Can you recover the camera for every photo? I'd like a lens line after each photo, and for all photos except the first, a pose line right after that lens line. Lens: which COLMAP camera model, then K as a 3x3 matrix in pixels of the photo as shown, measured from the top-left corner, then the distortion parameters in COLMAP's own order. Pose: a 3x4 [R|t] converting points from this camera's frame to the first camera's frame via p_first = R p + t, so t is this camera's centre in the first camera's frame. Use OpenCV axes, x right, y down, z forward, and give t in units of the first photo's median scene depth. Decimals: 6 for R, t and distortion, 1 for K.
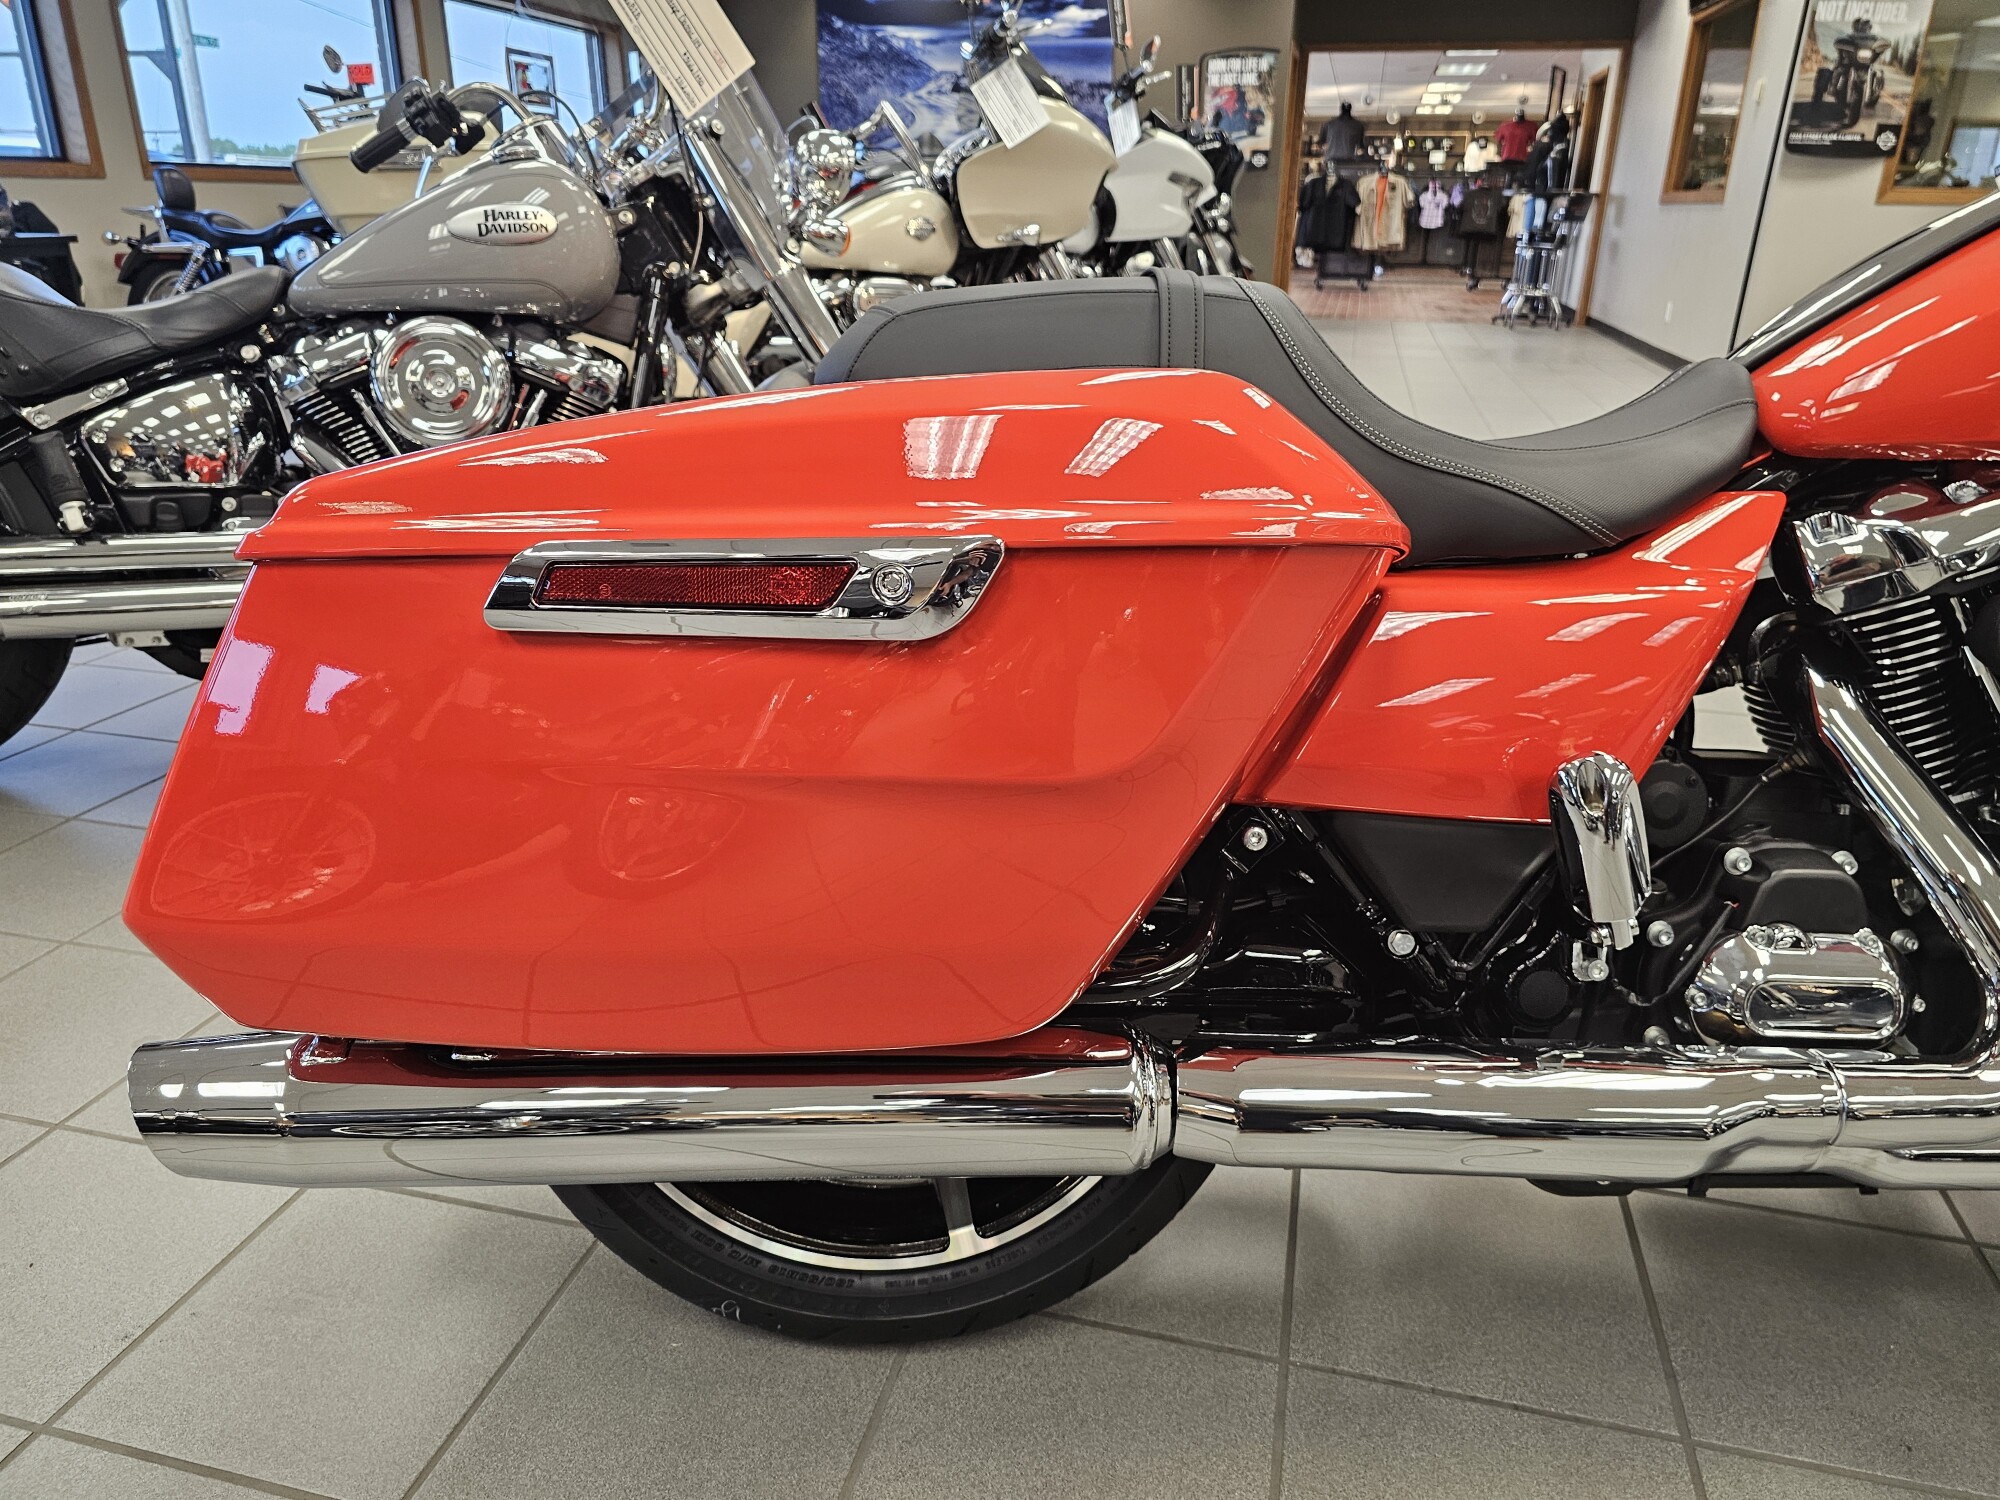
lens RADIAL K [[1357.8, 0, 1004.5], [0, 1357.8, 744.3], [0, 0, 1]] dist [0.006684, -0.013730]
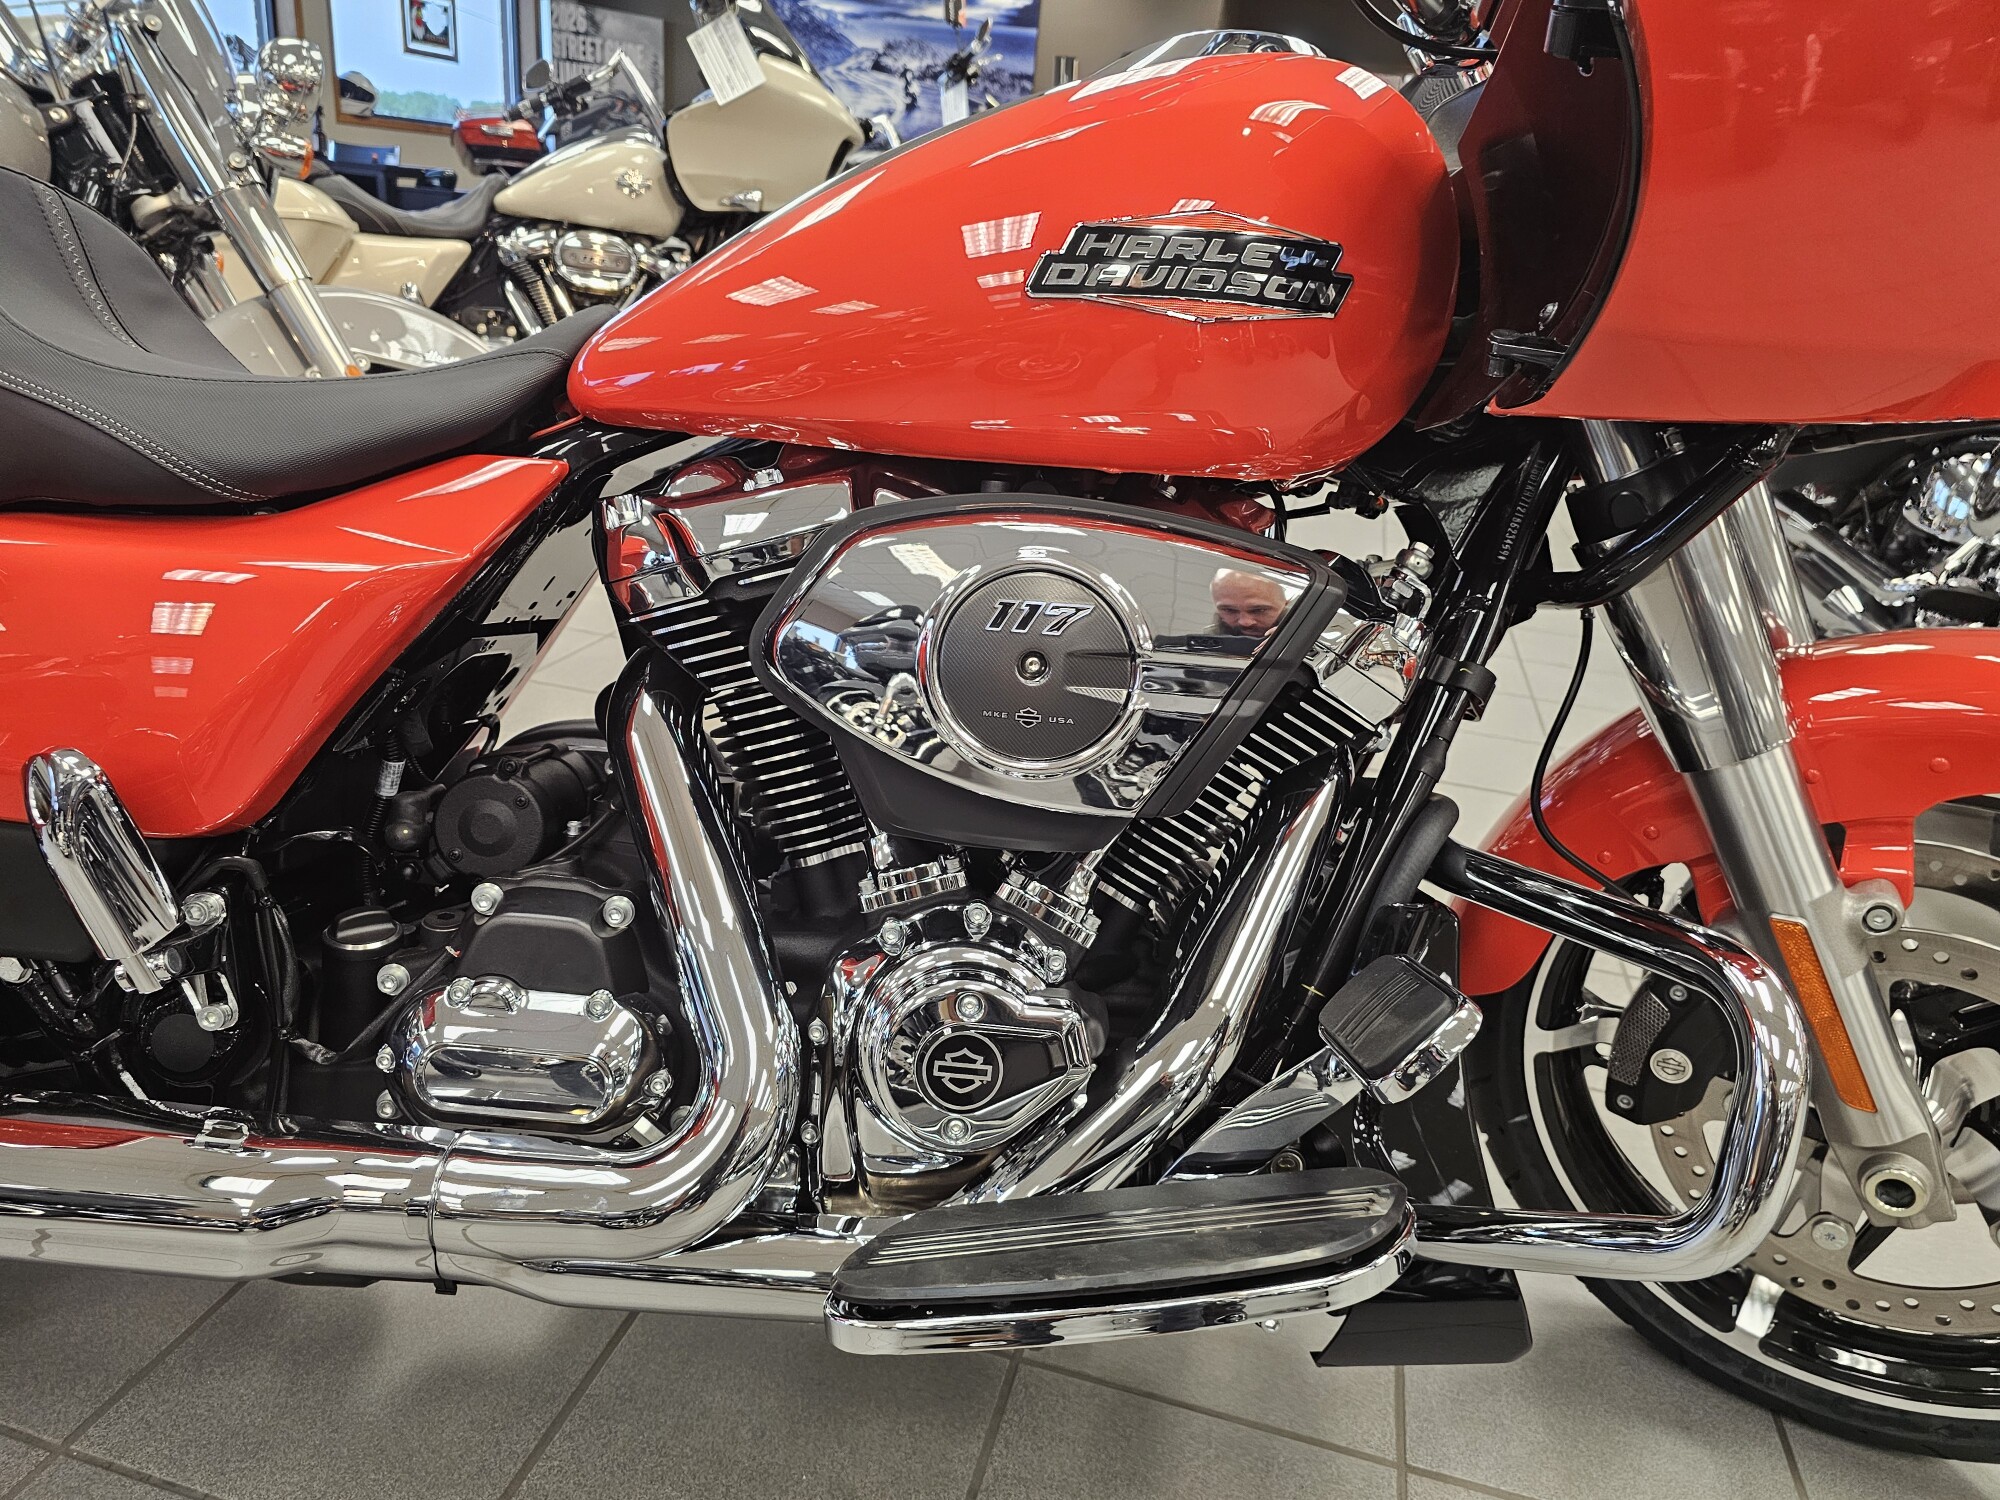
lens RADIAL K [[1351.8, 0, 988.0], [0, 1351.8, 745.6], [0, 0, 1]] dist [0.037850, -0.034238]
pose [[0.996909, 0.077696, 0.011665, 0.082093], [-0.077735, 0.996970, 0.002923, -0.003394], [-0.011403, -0.003821, 0.999928, 0.015915]]
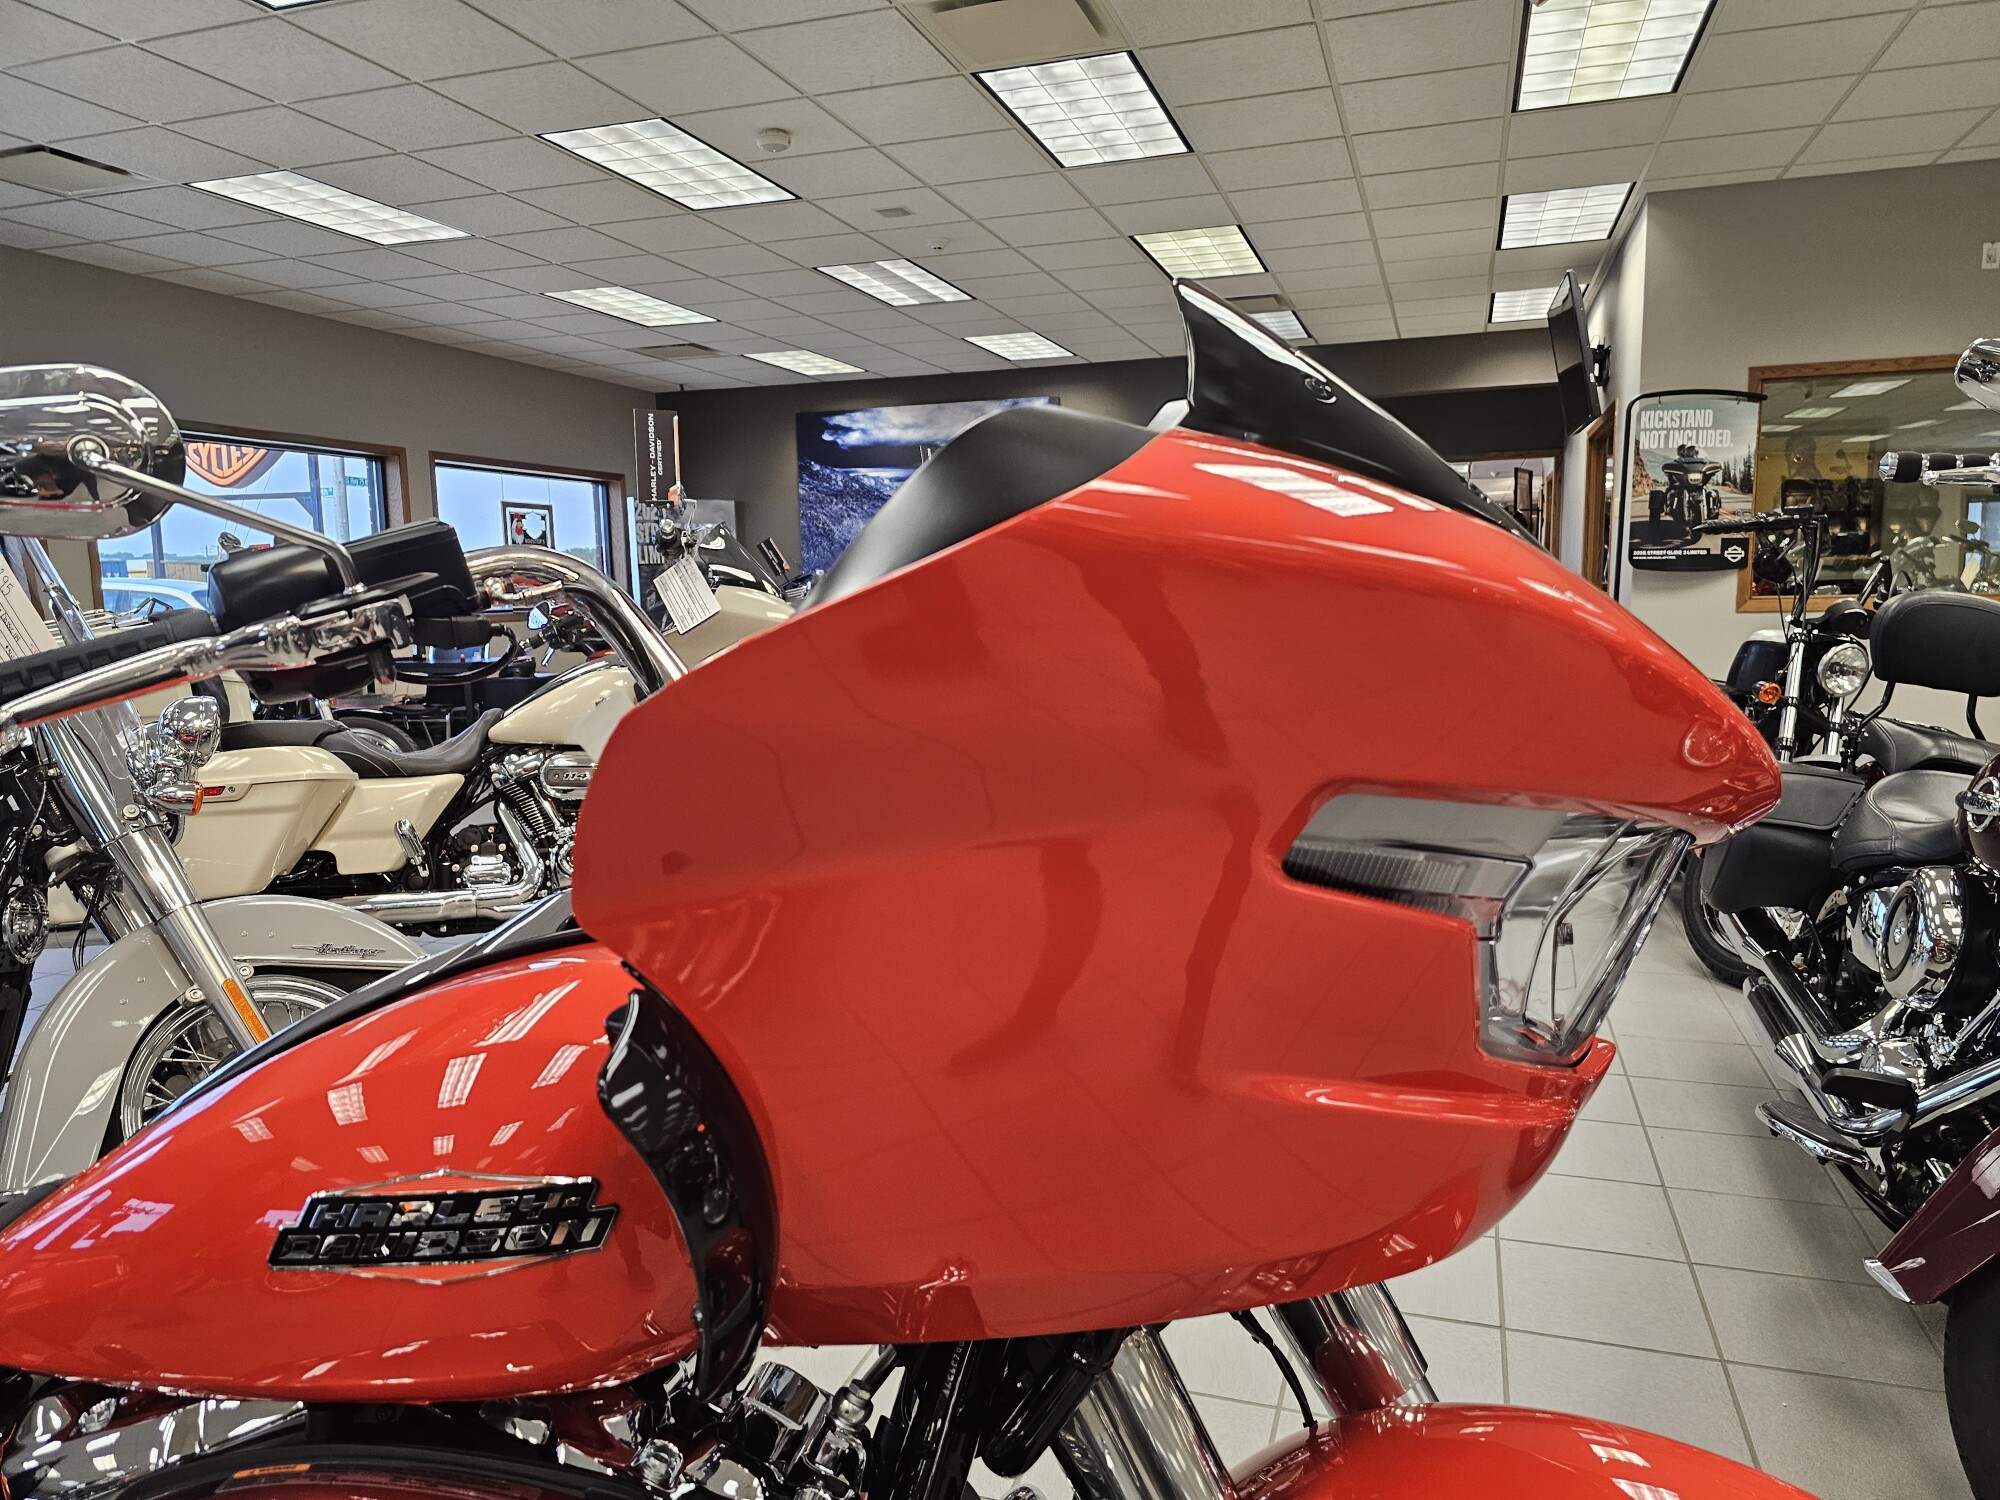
lens RADIAL K [[1335.2, 0, 995.8], [0, 1335.2, 759.8], [0, 0, 1]] dist [0.032203, -0.029535]
pose [[0.996262, -0.020460, -0.083920, 0.126634], [-0.000740, 0.969484, -0.245152, -0.035281], [0.086375, 0.244298, 0.965846, 0.017581]]
